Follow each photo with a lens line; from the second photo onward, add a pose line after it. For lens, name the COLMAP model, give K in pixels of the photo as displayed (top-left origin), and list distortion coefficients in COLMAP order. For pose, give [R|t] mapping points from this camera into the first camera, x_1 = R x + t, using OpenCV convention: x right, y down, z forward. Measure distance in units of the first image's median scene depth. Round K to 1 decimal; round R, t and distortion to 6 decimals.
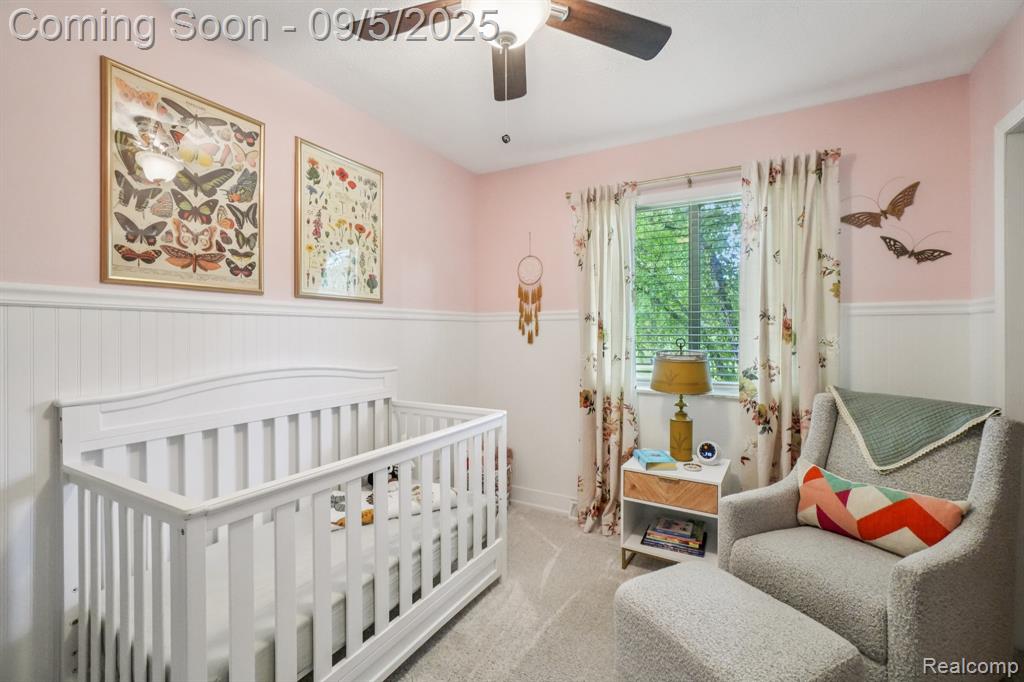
lens RADIAL K [[445.0, 0, 516.1], [0, 445.0, 334.0], [0, 0, 1]] dist [-0.006888, 0.000283]
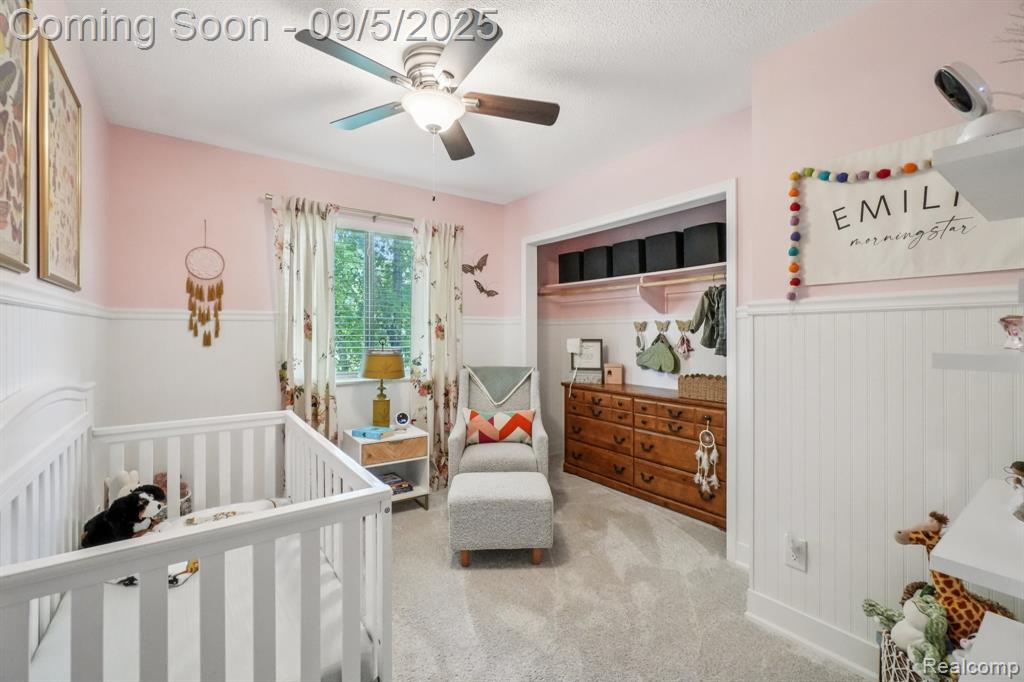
lens RADIAL K [[445.0, 0, 518.6], [0, 445.0, 334.4], [0, 0, 1]] dist [-0.006888, 0.000283]
pose [[0.405867, -0.002006, 0.913930, -0.686244], [0.001865, 0.999997, 0.001366, -0.002261], [-0.913930, 0.001150, 0.405870, 0.095845]]
